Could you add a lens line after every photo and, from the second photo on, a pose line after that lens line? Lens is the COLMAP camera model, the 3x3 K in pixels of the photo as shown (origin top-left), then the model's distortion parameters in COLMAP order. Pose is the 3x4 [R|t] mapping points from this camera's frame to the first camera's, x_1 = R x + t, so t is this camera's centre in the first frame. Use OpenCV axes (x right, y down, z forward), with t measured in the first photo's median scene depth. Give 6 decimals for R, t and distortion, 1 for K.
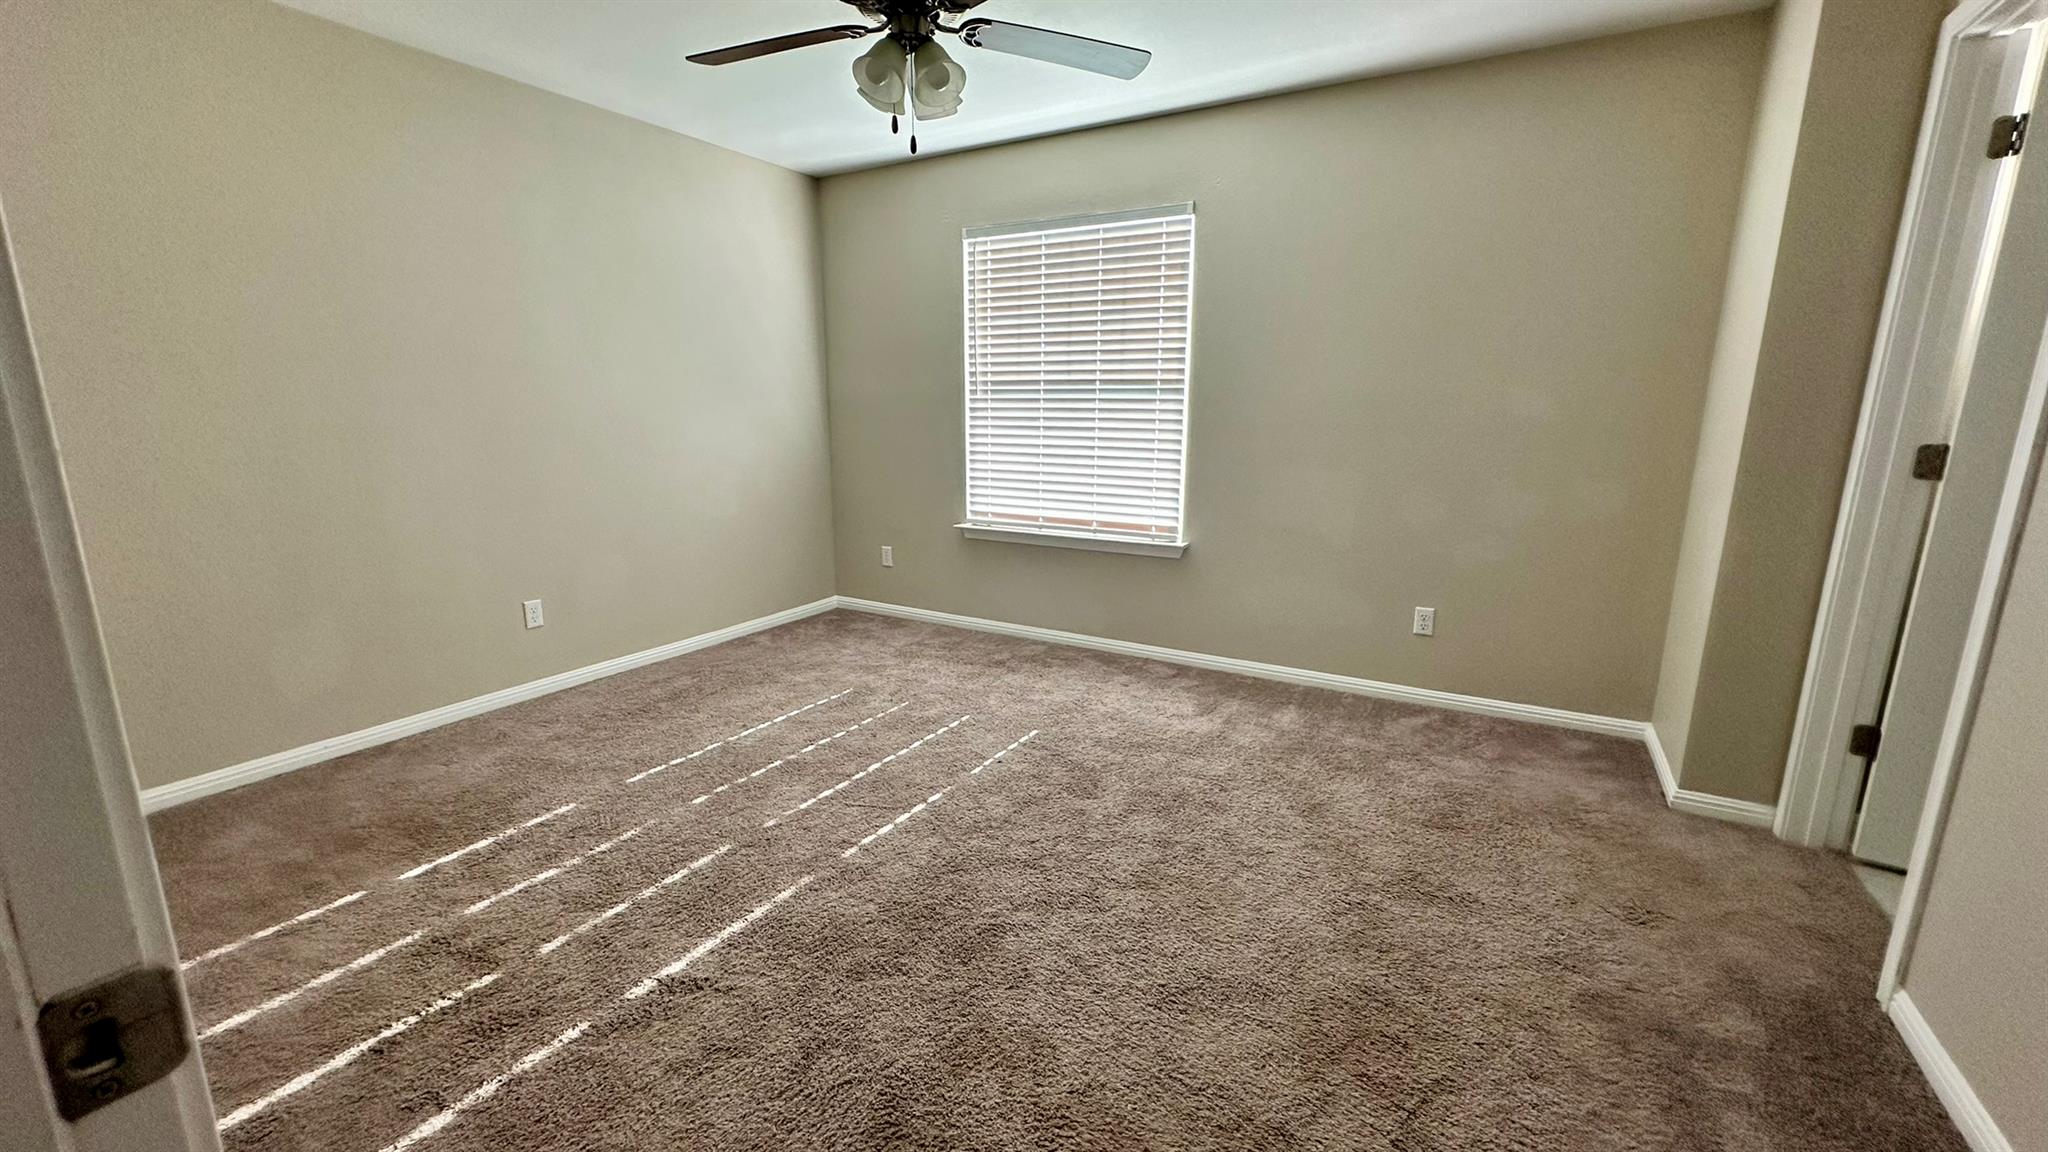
lens RADIAL K [[817.9, 0, 1024.0], [0, 817.9, 576.0], [0, 0, 1]] dist [-0.001190, 0.000262]
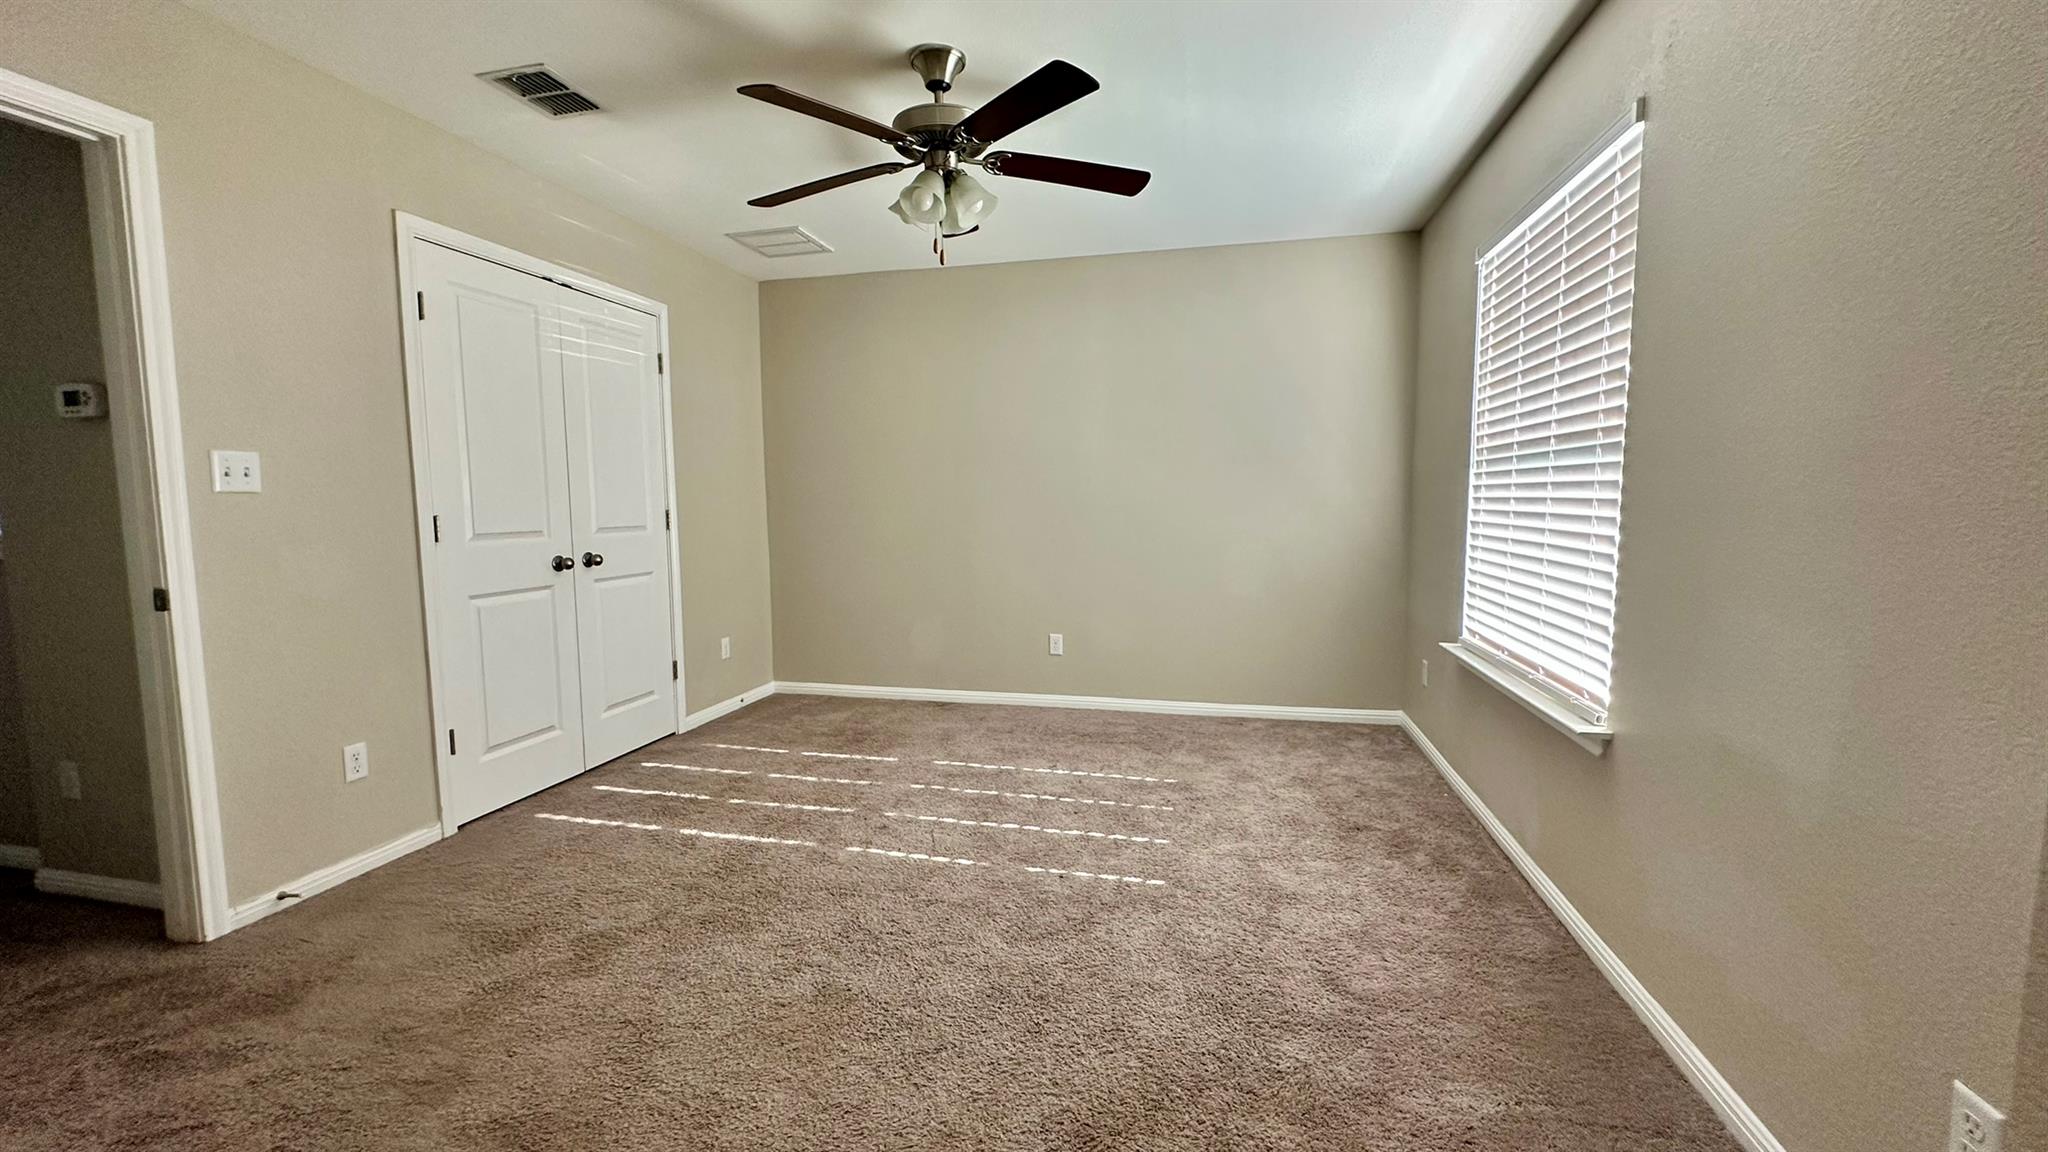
lens RADIAL K [[817.9, 0, 1024.0], [0, 817.9, 576.0], [0, 0, 1]] dist [-0.001190, 0.000262]
pose [[0.294446, 0.084804, -0.951898, 0.779722], [-0.186853, 0.981939, 0.029682, -0.113006], [0.937223, 0.169125, 0.304974, 0.636217]]
